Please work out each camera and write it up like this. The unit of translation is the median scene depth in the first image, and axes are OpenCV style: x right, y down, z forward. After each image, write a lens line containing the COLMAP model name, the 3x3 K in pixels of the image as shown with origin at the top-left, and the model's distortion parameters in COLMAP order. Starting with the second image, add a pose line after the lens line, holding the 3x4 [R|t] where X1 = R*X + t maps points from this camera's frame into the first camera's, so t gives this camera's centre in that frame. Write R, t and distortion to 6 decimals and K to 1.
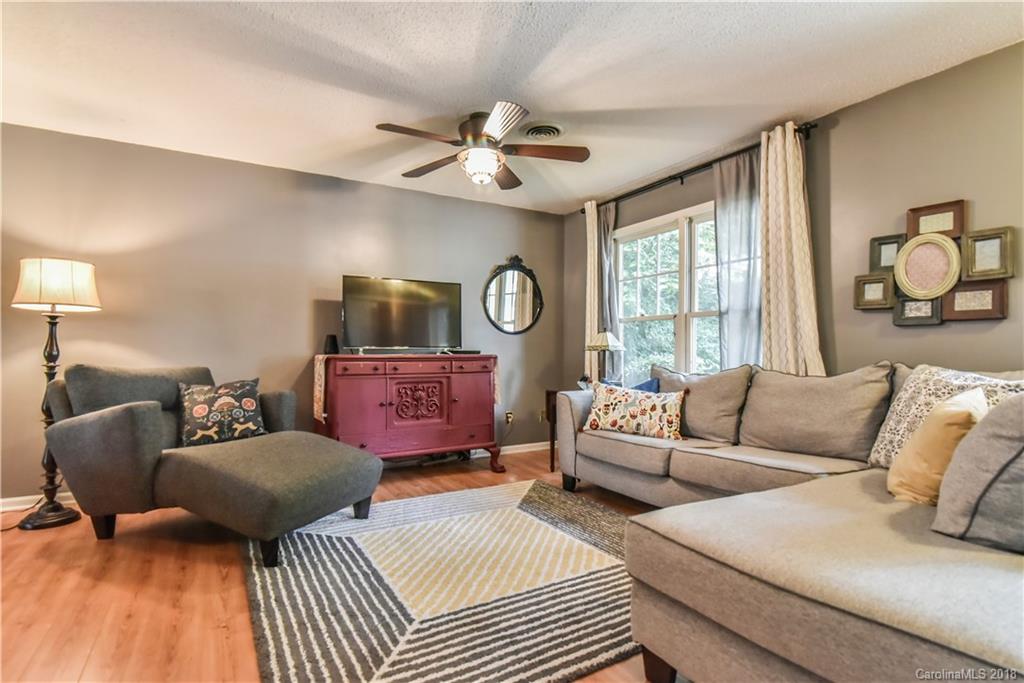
lens RADIAL K [[501.4, 0, 509.1], [0, 501.4, 346.5], [0, 0, 1]] dist [-0.020467, 0.001754]
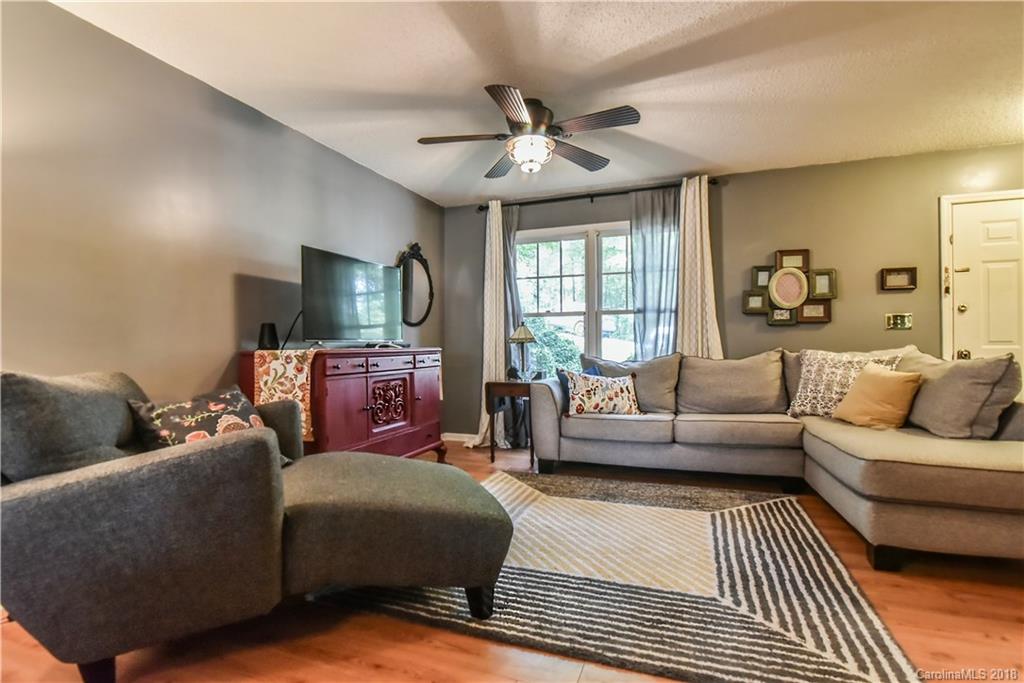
lens RADIAL K [[490.0, 0, 492.5], [0, 490.0, 345.1], [0, 0, 1]] dist [-0.022822, 0.002209]
pose [[0.784827, -0.007557, 0.619668, -0.790163], [0.001722, 0.999948, 0.010012, 0.003883], [-0.619712, -0.006791, 0.784800, 0.327463]]
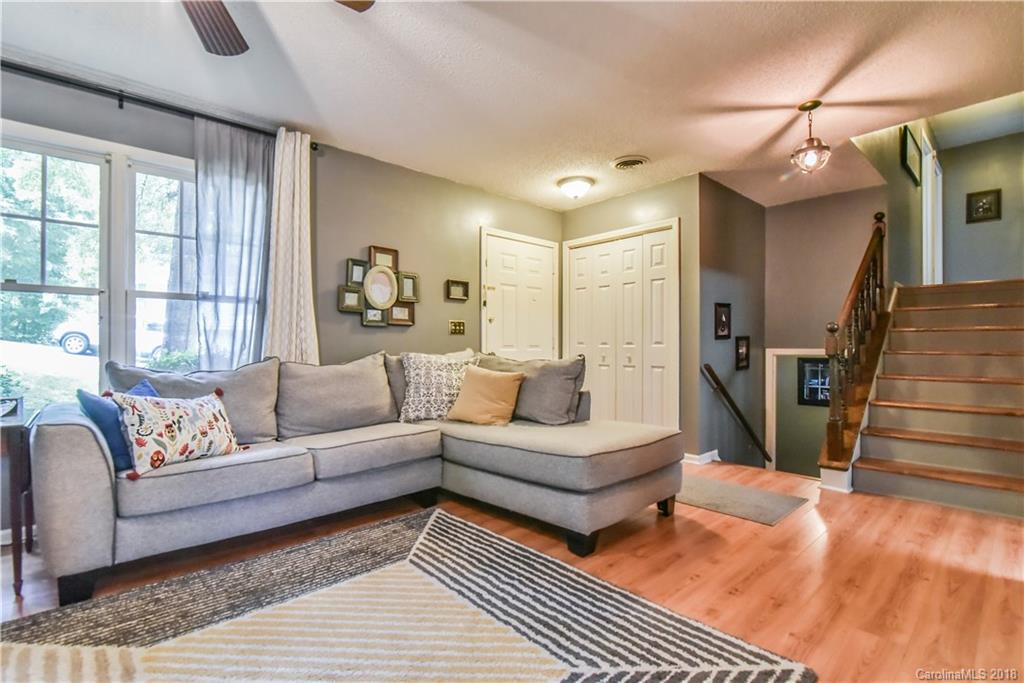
lens RADIAL K [[490.0, 0, 512.0], [0, 490.0, 344.9], [0, 0, 1]] dist [-0.022822, 0.002209]
pose [[-0.223019, -0.000437, 0.974814, -0.627138], [-0.012039, 0.999925, -0.002306, 0.009911], [-0.974740, -0.012250, -0.223008, 0.853122]]
